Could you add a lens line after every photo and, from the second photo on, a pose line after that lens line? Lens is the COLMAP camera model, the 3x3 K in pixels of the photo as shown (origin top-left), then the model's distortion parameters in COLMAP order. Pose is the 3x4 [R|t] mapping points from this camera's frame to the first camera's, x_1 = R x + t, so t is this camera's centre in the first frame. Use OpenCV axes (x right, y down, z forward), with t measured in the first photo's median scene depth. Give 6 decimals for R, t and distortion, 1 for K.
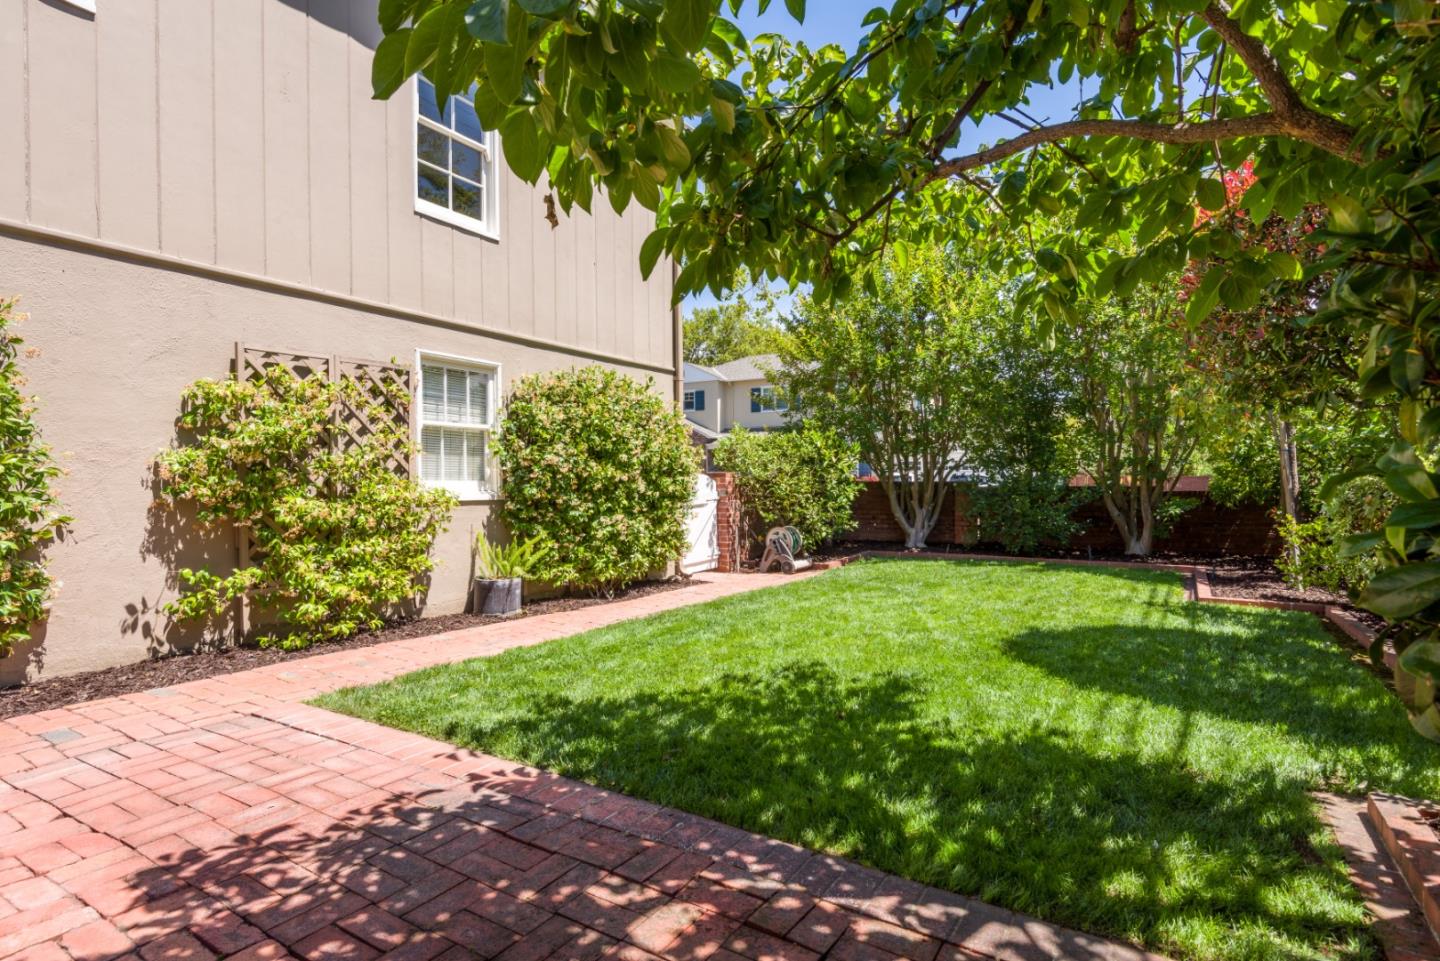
lens RADIAL K [[737.9, 0, 720.2], [0, 737.9, 473.1], [0, 0, 1]] dist [0.004584, -0.002647]
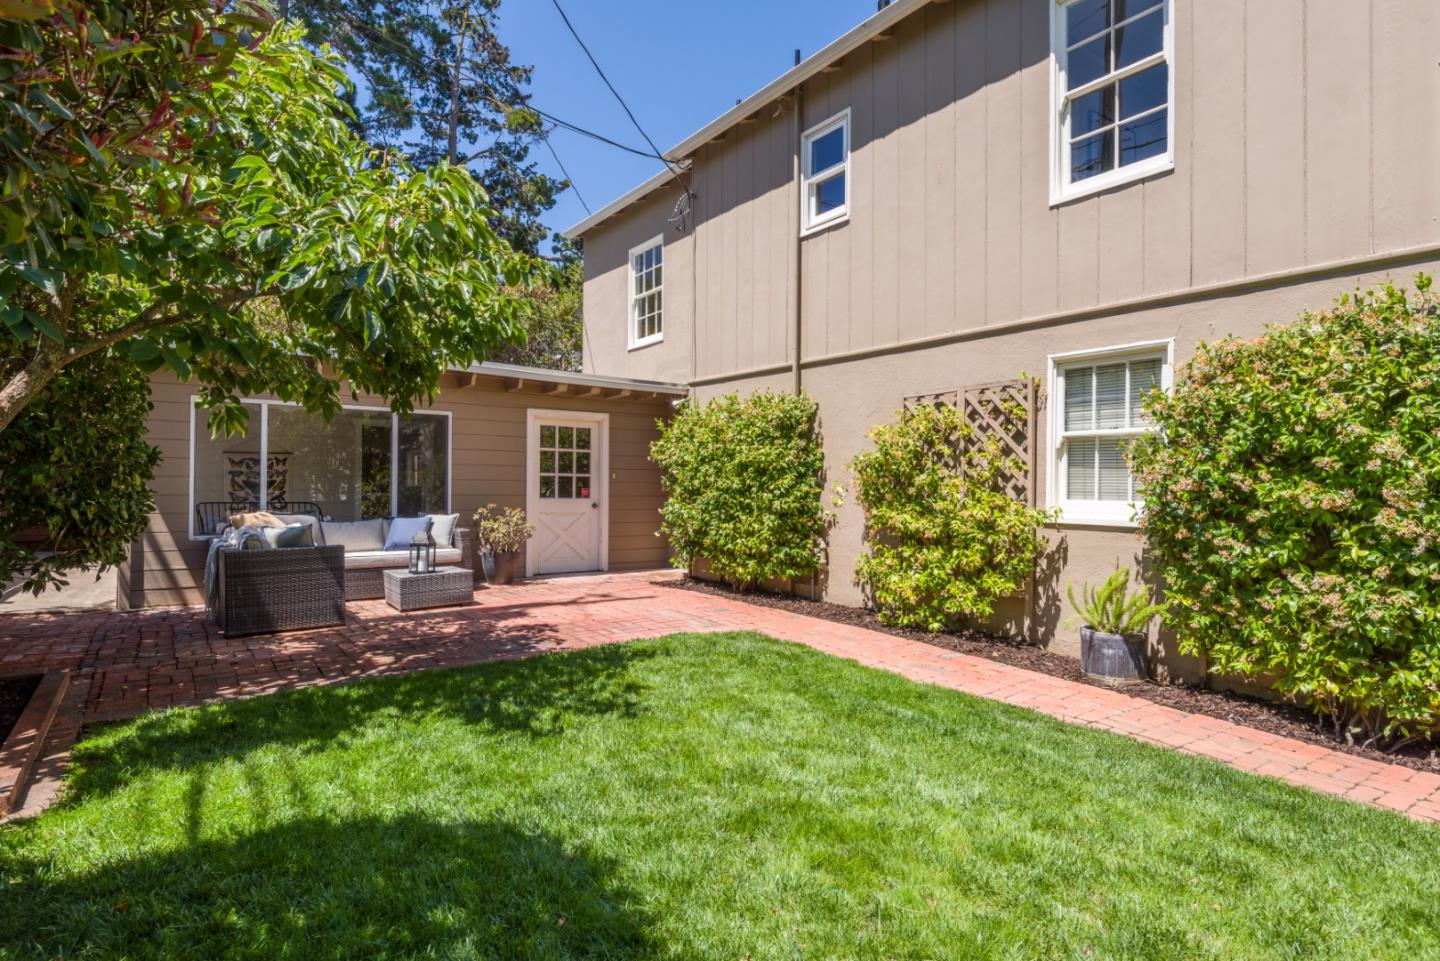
lens RADIAL K [[764.6, 0, 719.2], [0, 764.6, 484.3], [0, 0, 1]] dist [0.024767, -0.000705]
pose [[-0.376260, 0.000464, -0.926514, 0.670702], [0.001390, 0.999999, -0.000063, -0.008996], [0.926513, -0.001312, -0.376260, 1.036021]]
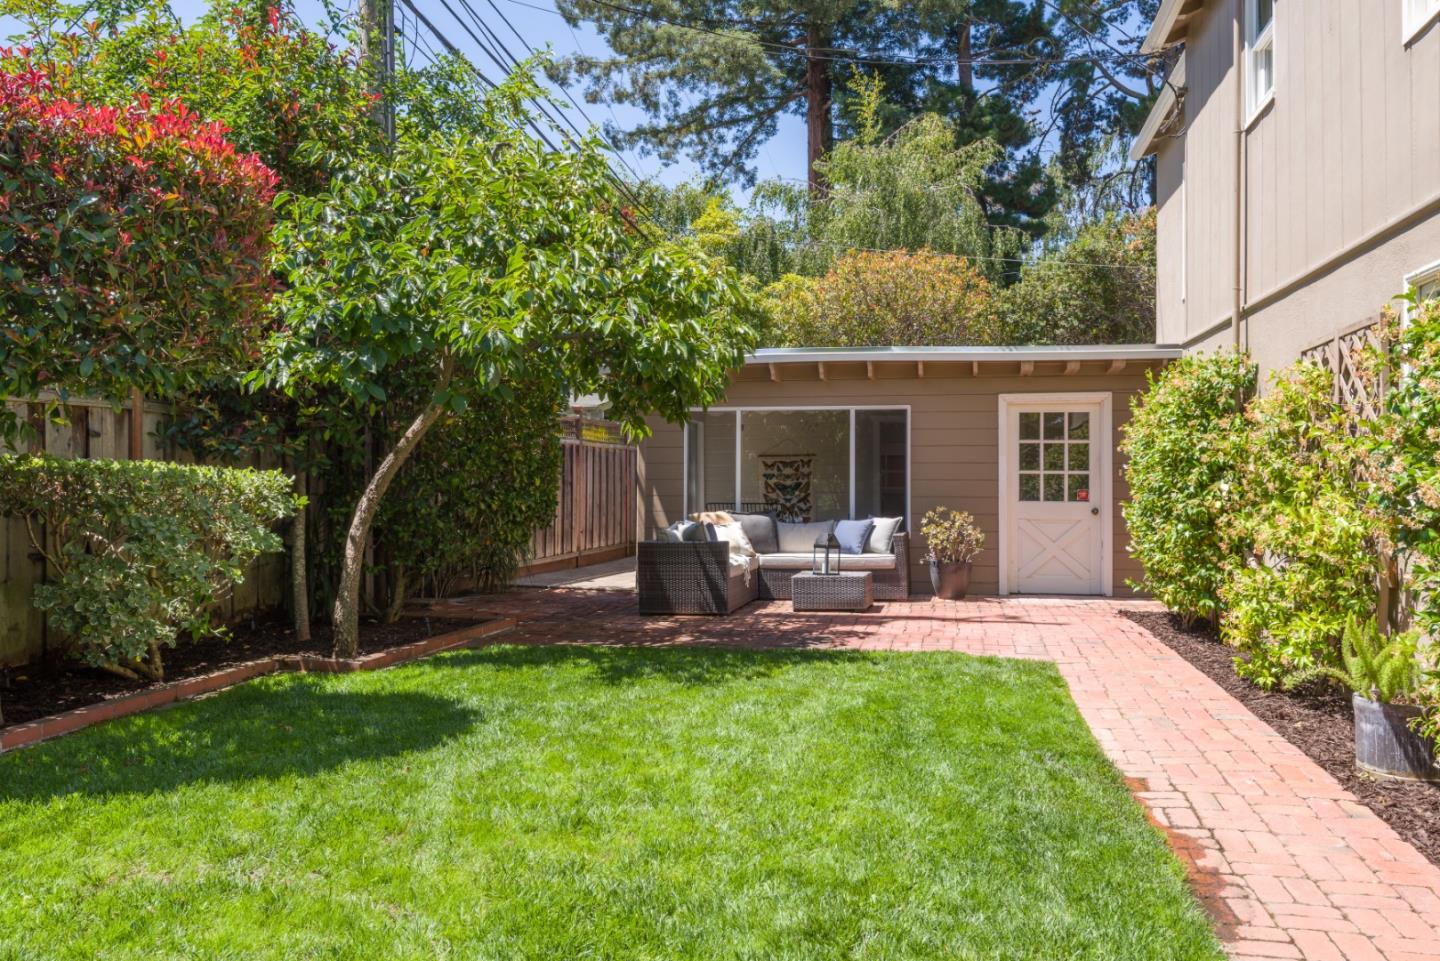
lens RADIAL K [[1038.7, 0, 720.4], [0, 1038.7, 486.4], [0, 0, 1]] dist [0.005204, 0.001946]
pose [[-0.929826, 0.004080, -0.367978, 0.419712], [0.006434, 0.999966, -0.005172, 0.001865], [0.367944, -0.007177, -0.929820, 1.694000]]
